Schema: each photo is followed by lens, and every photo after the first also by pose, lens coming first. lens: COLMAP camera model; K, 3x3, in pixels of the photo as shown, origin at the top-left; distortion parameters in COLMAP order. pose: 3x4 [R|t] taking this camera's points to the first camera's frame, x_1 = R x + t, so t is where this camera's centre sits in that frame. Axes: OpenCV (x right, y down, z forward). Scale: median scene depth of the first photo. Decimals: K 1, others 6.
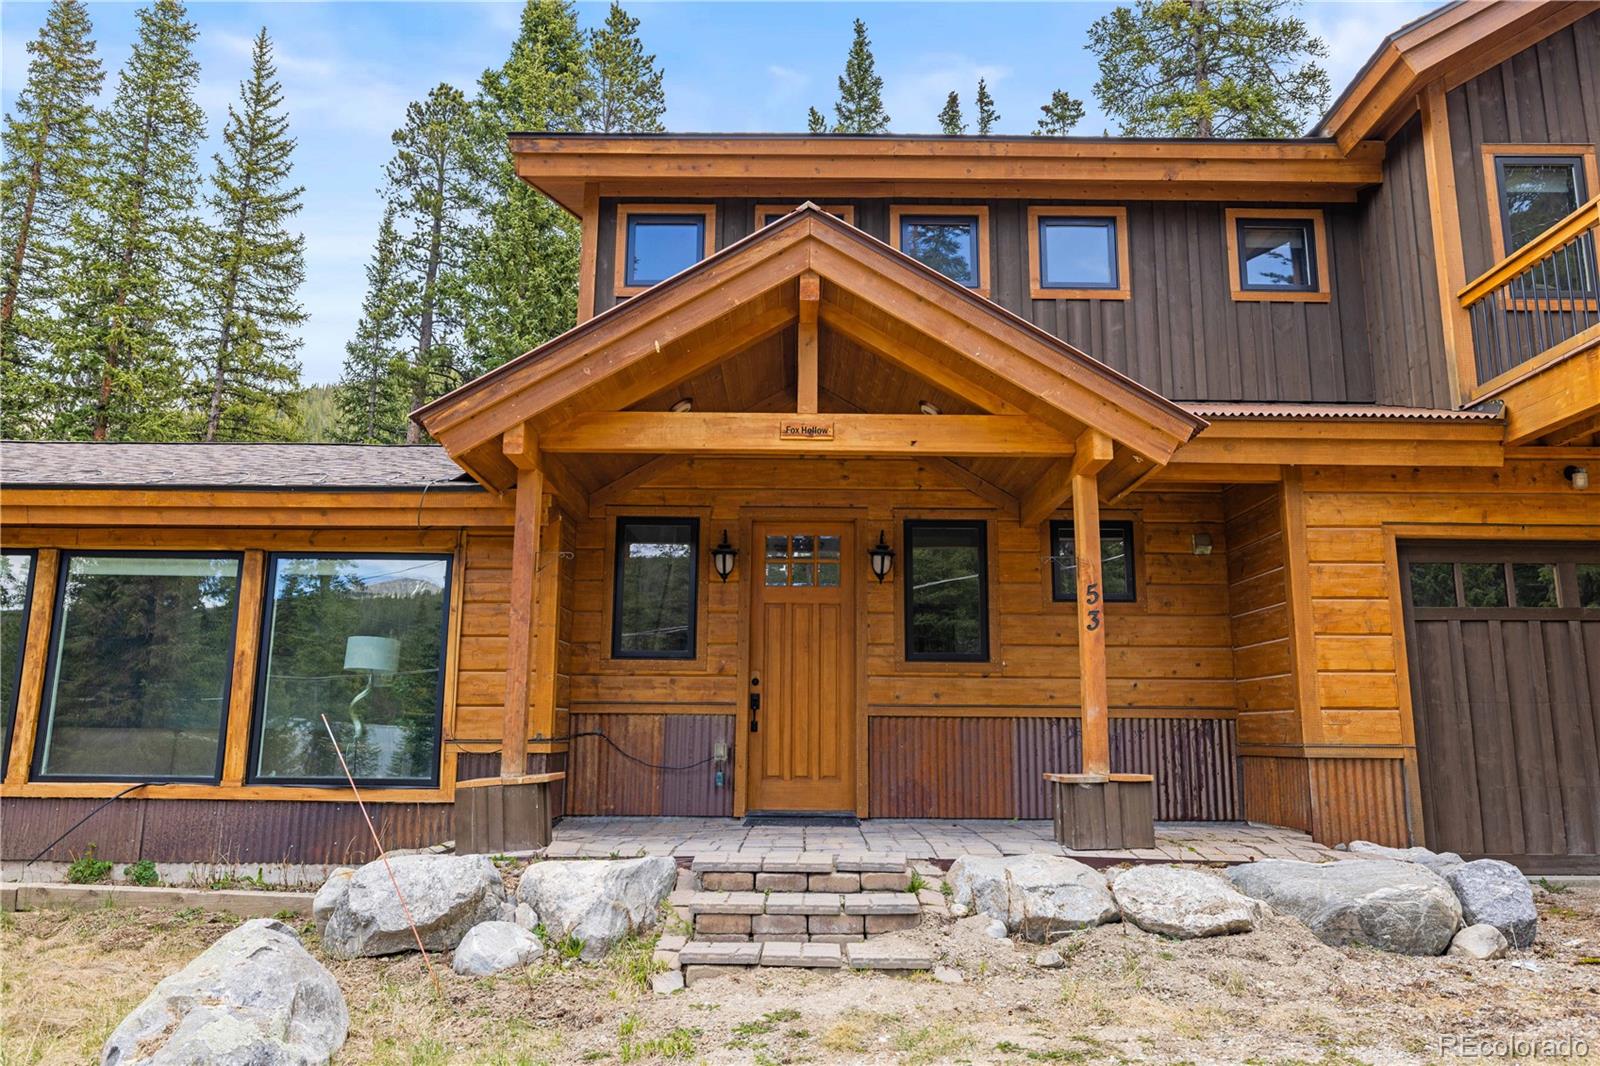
lens RADIAL K [[1124.0, 0, 802.4], [0, 1124.0, 529.9], [0, 0, 1]] dist [0.001261, -0.001070]
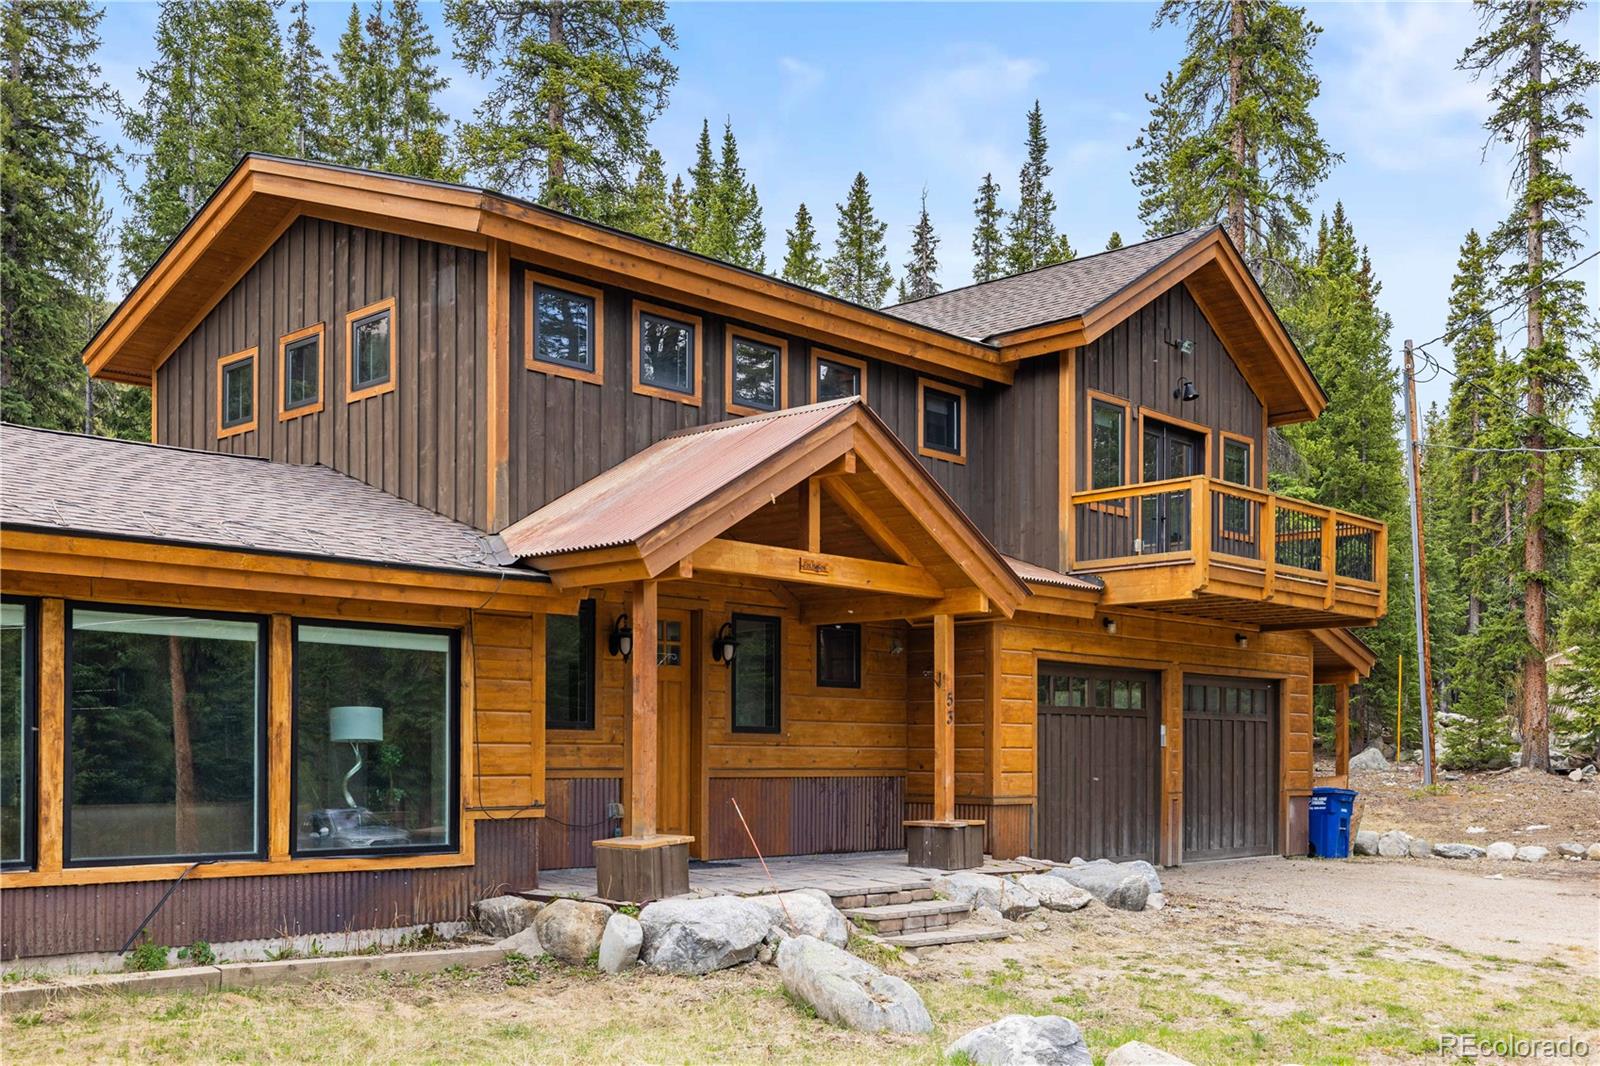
lens RADIAL K [[1612.8, 0, 825.0], [0, 1612.8, 752.3], [0, 0, 1]] dist [0.009171, 0.000000]
pose [[0.683372, -0.002223, 0.730067, -1.204322], [-0.133244, 0.982820, 0.127714, -0.105264], [-0.717808, -0.184554, 0.671336, -0.257808]]
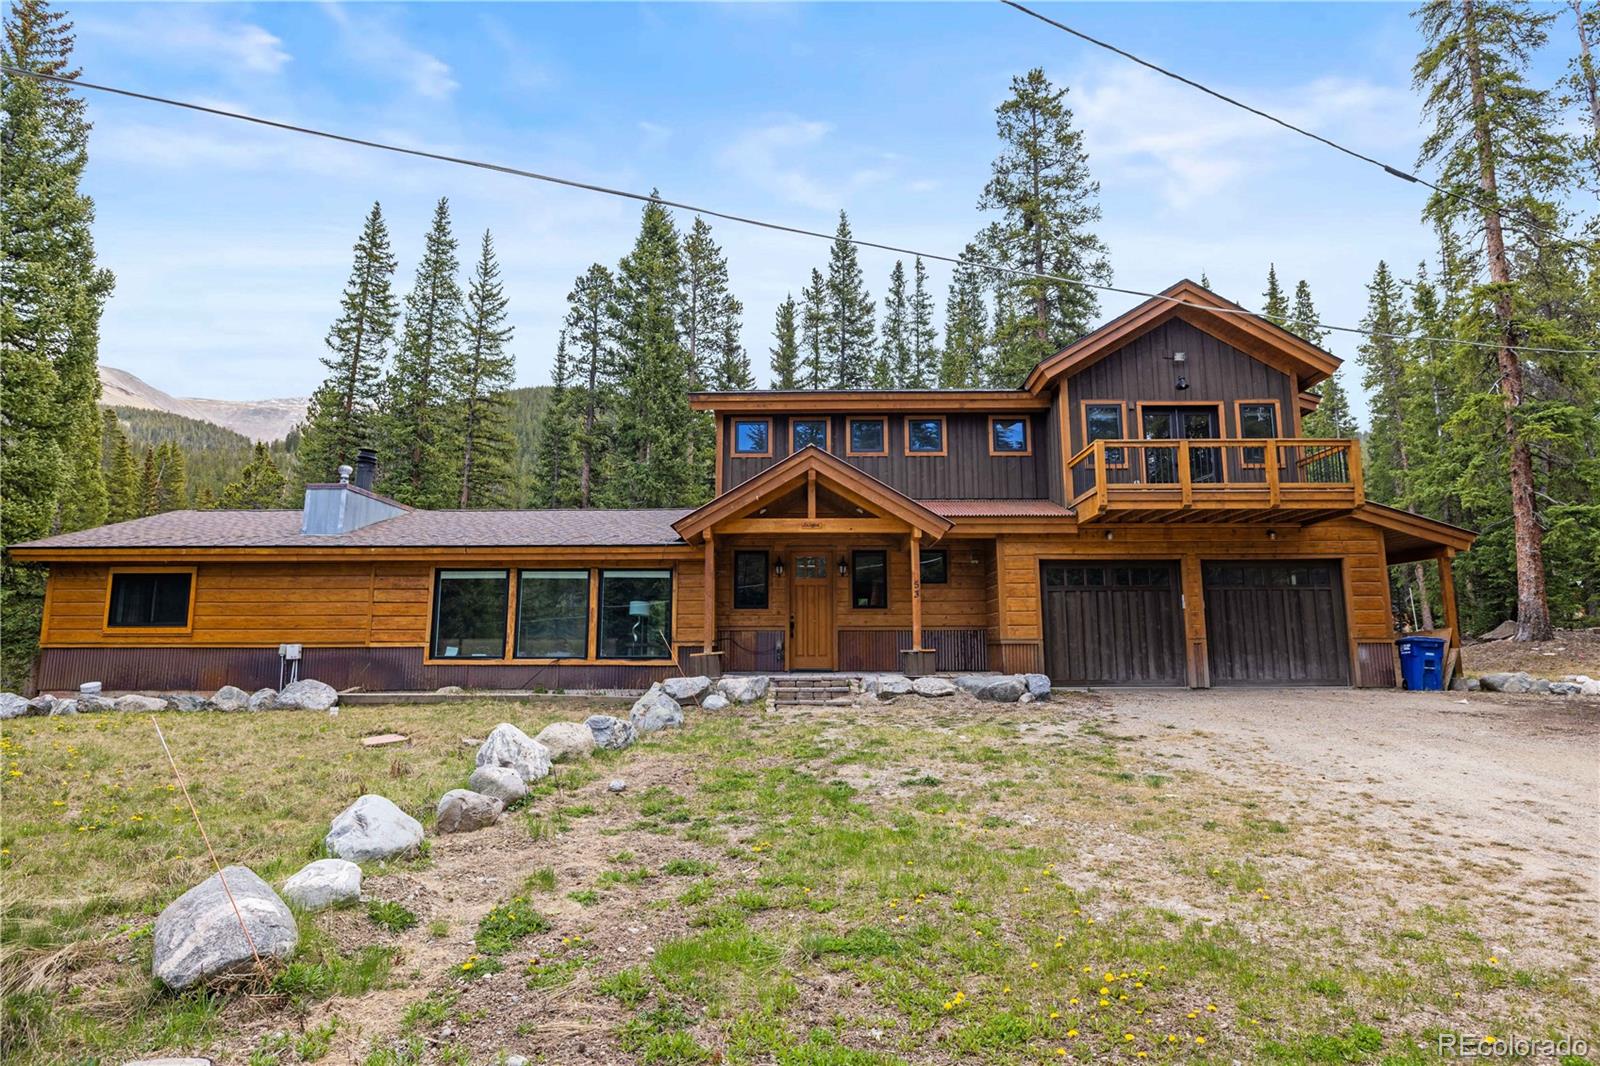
lens RADIAL K [[848.7, 0, 802.2], [0, 848.7, 528.9], [0, 0, 1]] dist [-0.007241, -0.000061]
pose [[0.999843, -0.011858, -0.013137, 0.006933], [0.012317, 0.999298, 0.035385, -0.136705], [0.012708, -0.035541, 0.999287, -0.936218]]
